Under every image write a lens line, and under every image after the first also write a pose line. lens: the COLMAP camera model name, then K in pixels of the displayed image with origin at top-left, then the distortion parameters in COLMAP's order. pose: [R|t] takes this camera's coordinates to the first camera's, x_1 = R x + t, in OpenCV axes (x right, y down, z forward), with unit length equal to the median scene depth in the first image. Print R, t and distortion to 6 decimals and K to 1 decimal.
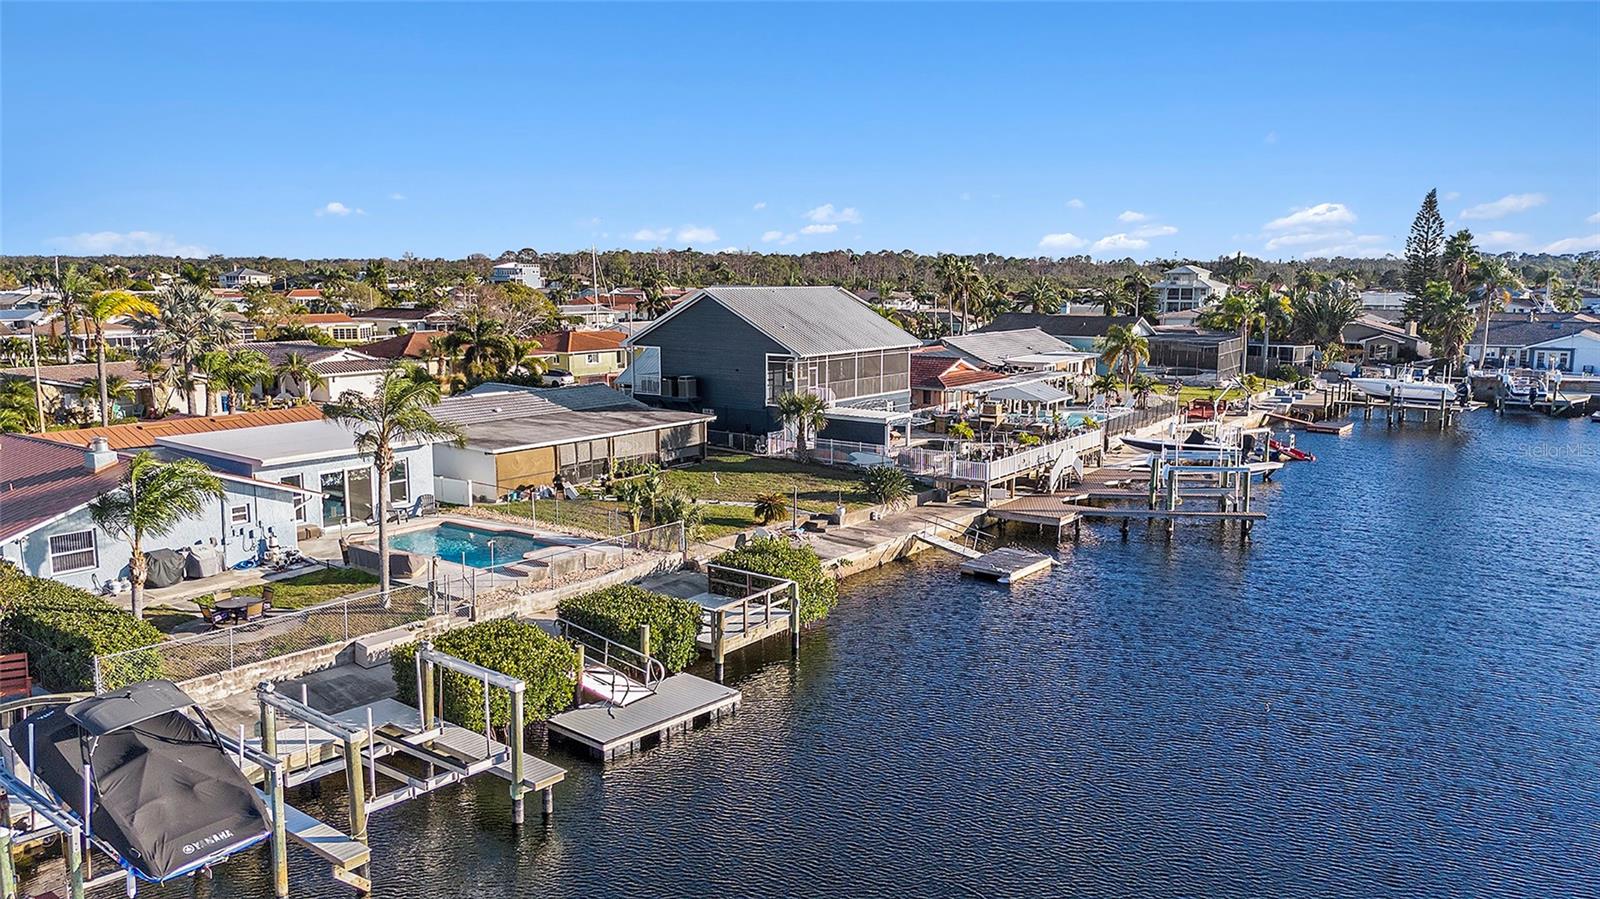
lens RADIAL K [[1173.3, 0, 794.0], [0, 1173.3, 453.2], [0, 0, 1]] dist [0.059569, -0.004732]
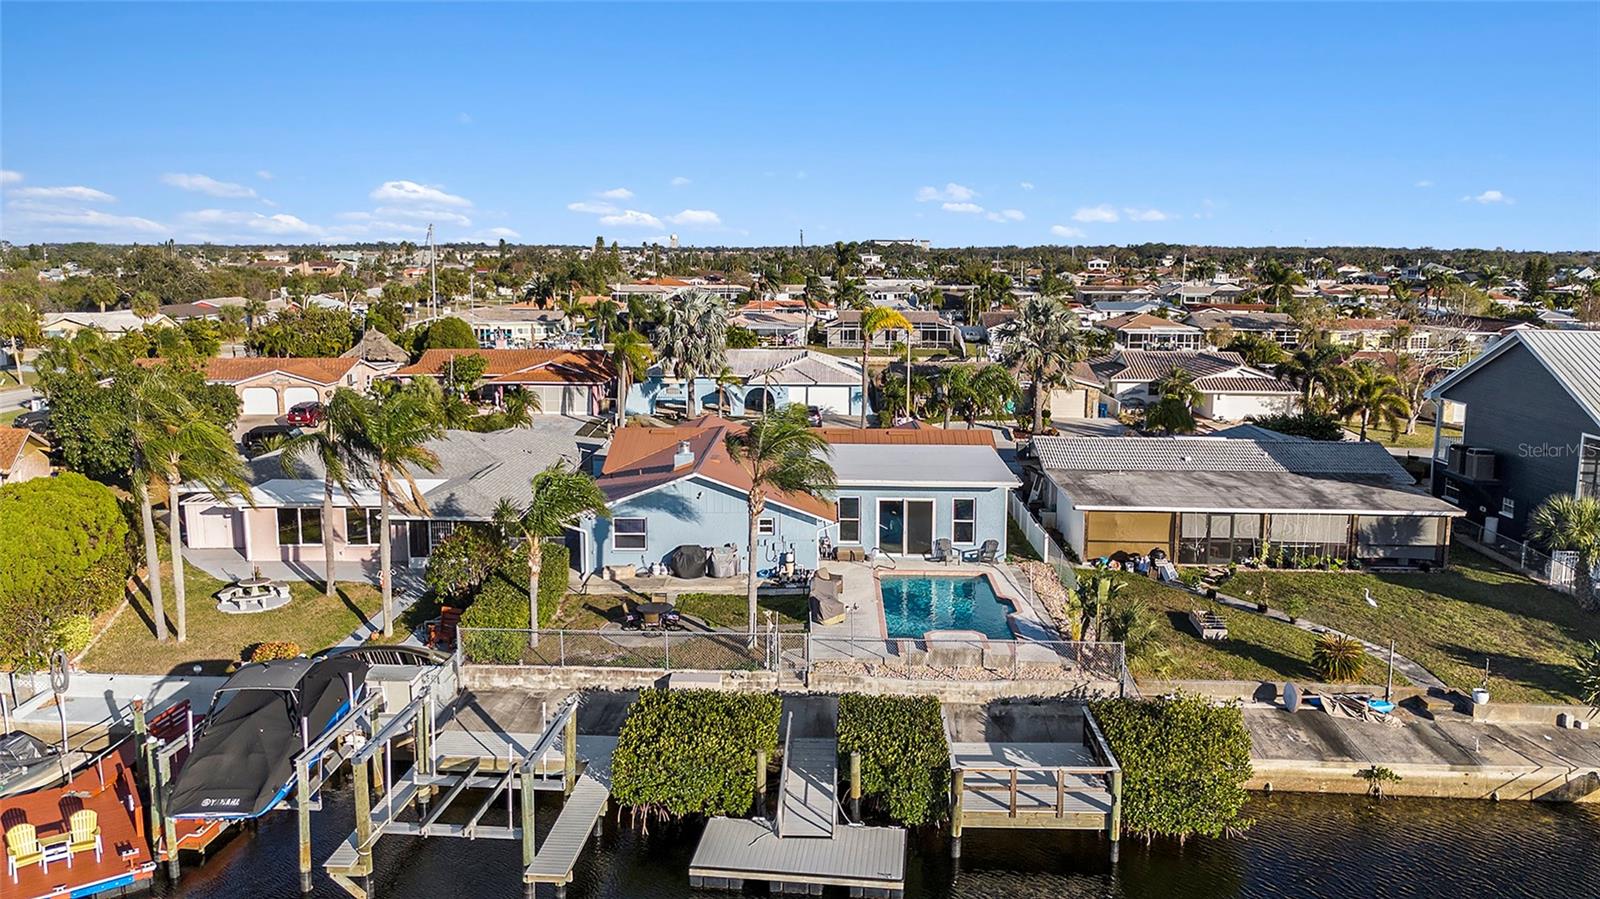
lens RADIAL K [[1179.7, 0, 798.3], [0, 1179.7, 441.2], [0, 0, 1]] dist [0.055559, -0.003209]
pose [[0.599380, 0.134945, -0.789008, 0.393841], [-0.136355, 0.988494, 0.065480, -0.100552], [0.788765, 0.068338, 0.610884, 0.352900]]
